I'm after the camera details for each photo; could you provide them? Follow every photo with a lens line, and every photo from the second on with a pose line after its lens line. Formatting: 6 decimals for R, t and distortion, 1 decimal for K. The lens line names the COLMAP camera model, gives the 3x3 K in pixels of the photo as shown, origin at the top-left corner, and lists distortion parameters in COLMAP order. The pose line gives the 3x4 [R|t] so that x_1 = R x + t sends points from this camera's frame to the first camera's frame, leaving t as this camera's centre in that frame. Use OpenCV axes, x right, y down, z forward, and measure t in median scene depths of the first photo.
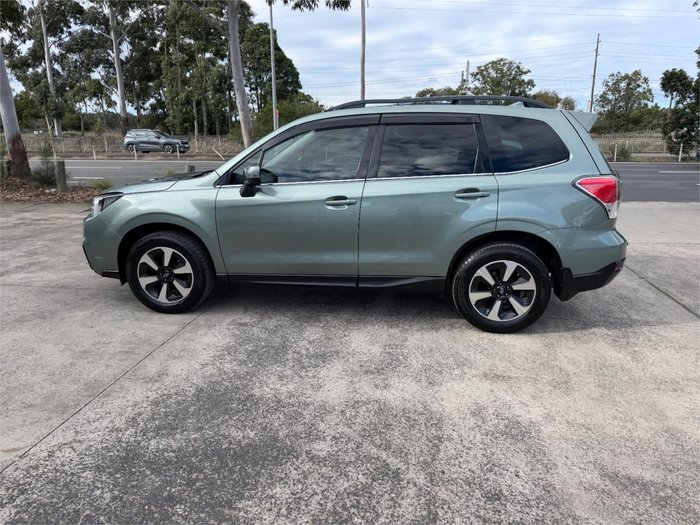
lens RADIAL K [[495.7, 0, 344.8], [0, 495.7, 263.6], [0, 0, 1]] dist [0.024723, -0.036929]
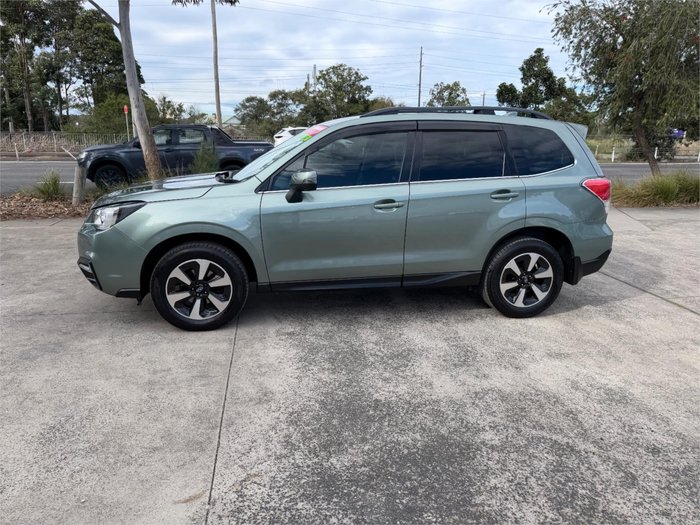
lens RADIAL K [[495.7, 0, 345.7], [0, 495.7, 257.7], [0, 0, 1]] dist [0.024723, -0.036929]
pose [[0.951097, -0.057865, 0.303423, -0.399136], [0.061253, 0.998121, -0.001650, -0.018517], [-0.302758, 0.020155, 0.952854, 0.045643]]
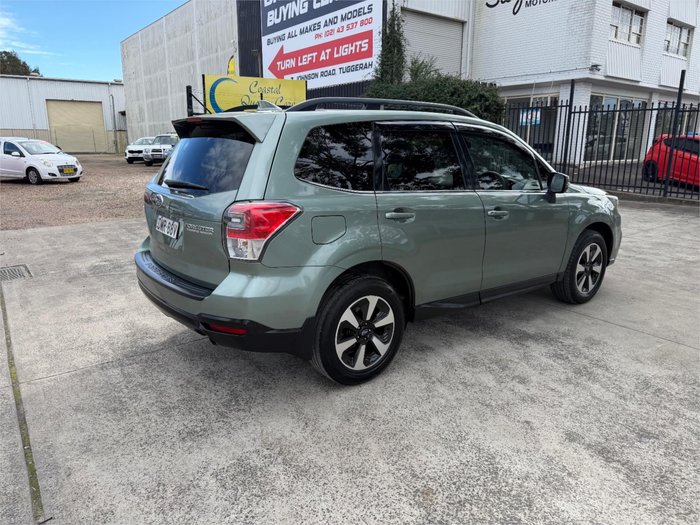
lens RADIAL K [[495.7, 0, 343.9], [0, 495.7, 258.4], [0, 0, 1]] dist [0.024723, -0.036929]
pose [[-0.705113, 0.158211, -0.691220, 0.925292], [-0.188726, 0.897761, 0.398004, -0.479071], [0.683519, 0.411089, -0.603165, 1.809521]]
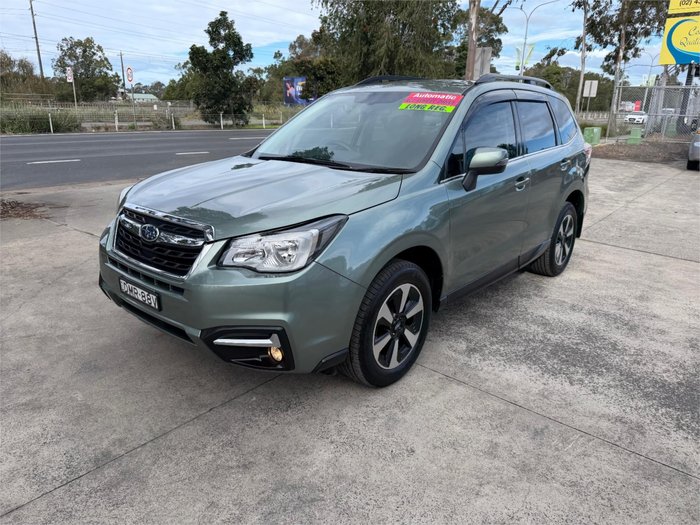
lens RADIAL K [[495.7, 0, 345.4], [0, 495.7, 256.8], [0, 0, 1]] dist [0.024723, -0.036929]
pose [[0.539778, -0.230292, 0.809695, -0.956992], [0.190502, 0.970316, 0.148979, -0.186408], [-0.819969, 0.073833, 0.567626, 0.720226]]
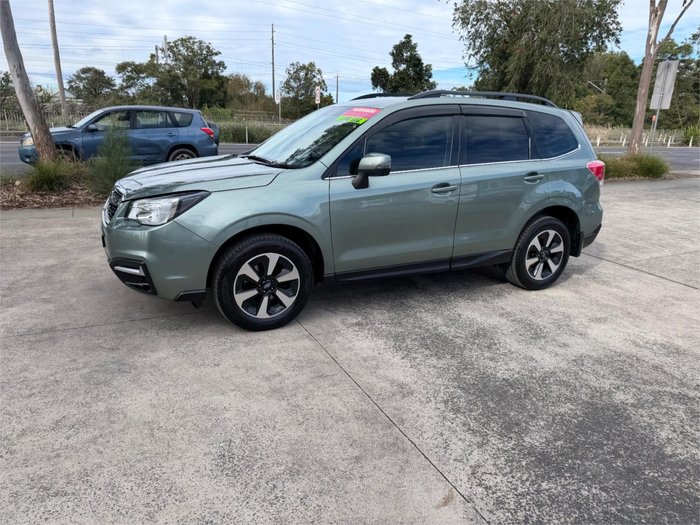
lens RADIAL K [[495.7, 0, 346.7], [0, 495.7, 264.1], [0, 0, 1]] dist [0.024723, -0.036929]
pose [[0.821742, -0.129344, 0.554986, -0.751014], [0.107747, 0.991599, 0.071565, -0.062470], [-0.559580, 0.000991, 0.828775, 0.241330]]
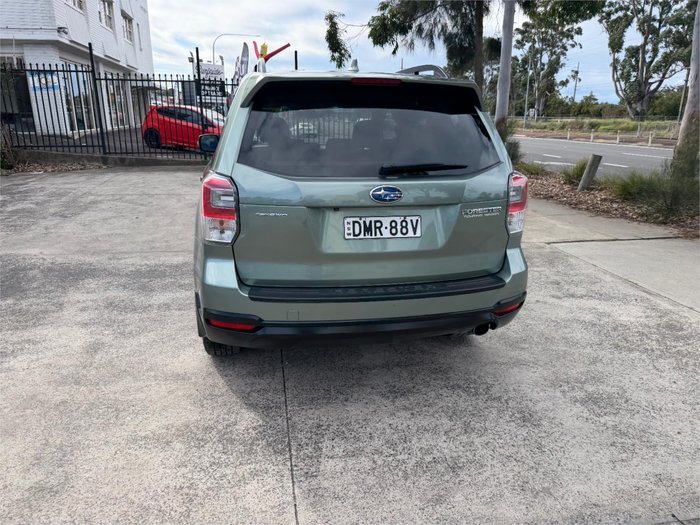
lens RADIAL K [[495.7, 0, 344.5], [0, 495.7, 263.9], [0, 0, 1]] dist [0.024723, -0.036929]
pose [[0.330062, 0.273873, -0.903357, 1.098106], [-0.251802, 0.947855, 0.195362, -0.216234], [0.909756, 0.162985, 0.381812, 0.851229]]
